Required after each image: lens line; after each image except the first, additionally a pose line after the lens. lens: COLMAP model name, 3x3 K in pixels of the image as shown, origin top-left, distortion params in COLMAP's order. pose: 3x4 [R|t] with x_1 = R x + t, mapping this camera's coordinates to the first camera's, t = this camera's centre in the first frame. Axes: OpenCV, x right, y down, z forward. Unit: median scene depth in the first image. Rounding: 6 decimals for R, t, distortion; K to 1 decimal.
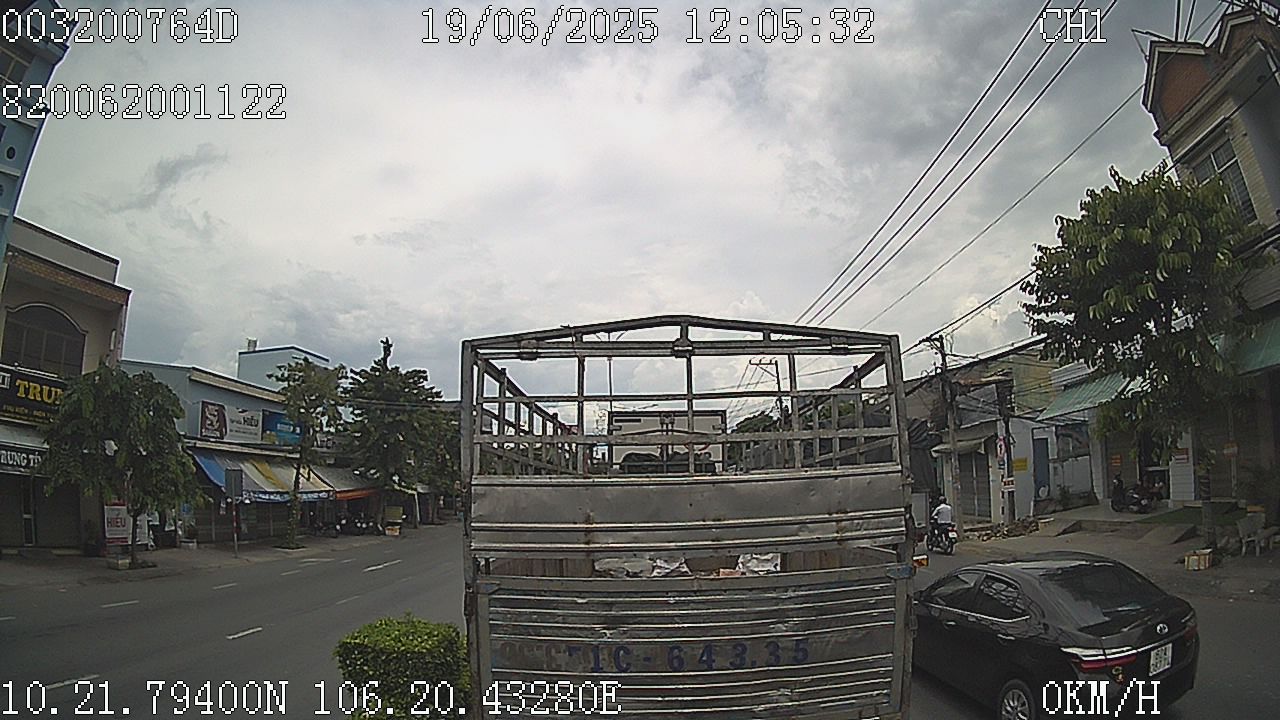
lens RADIAL K [[1152.9, 0, 640.0], [0, 1152.9, 360.0], [0, 0, 1]] dist [-0.285997, -0.004404]
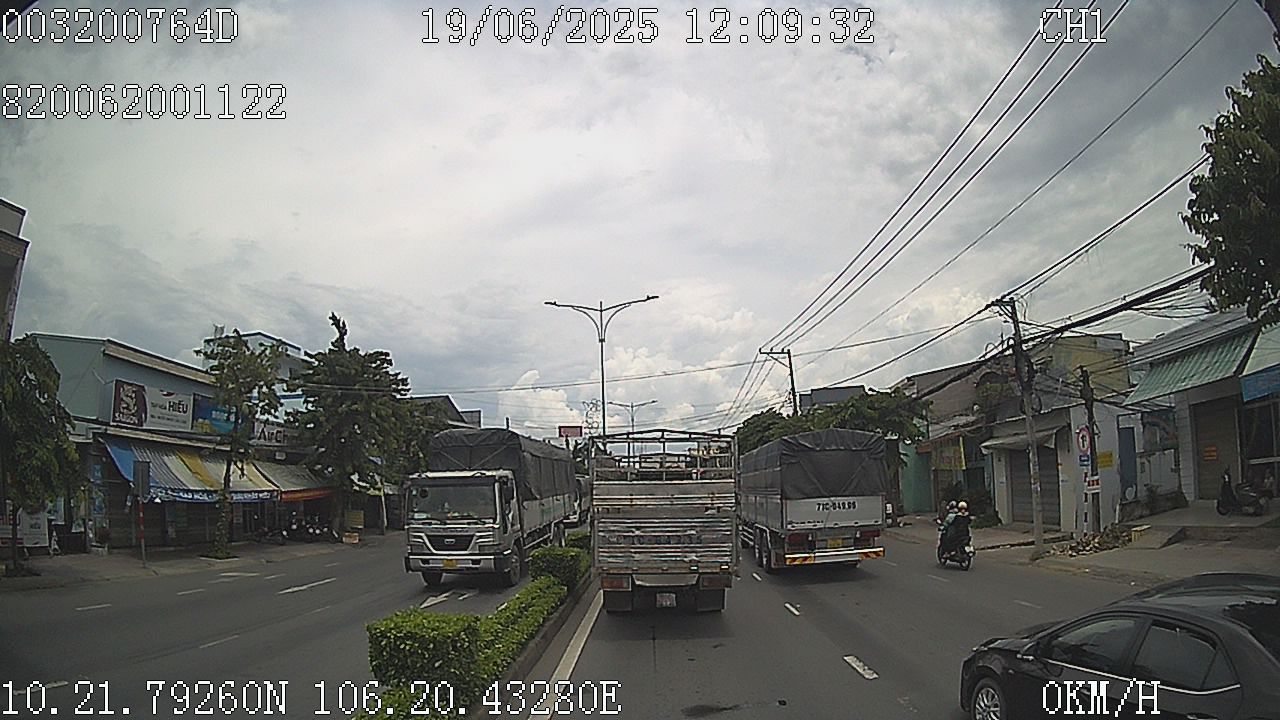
lens RADIAL K [[913.7, 0, 640.0], [0, 913.7, 360.0], [0, 0, 1]] dist [-0.232789, 0.002437]
pose [[0.999990, 0.004082, -0.001690, 0.004117], [-0.004137, 0.999428, -0.033553, 0.040192], [0.001552, 0.033559, 0.999436, 0.351560]]
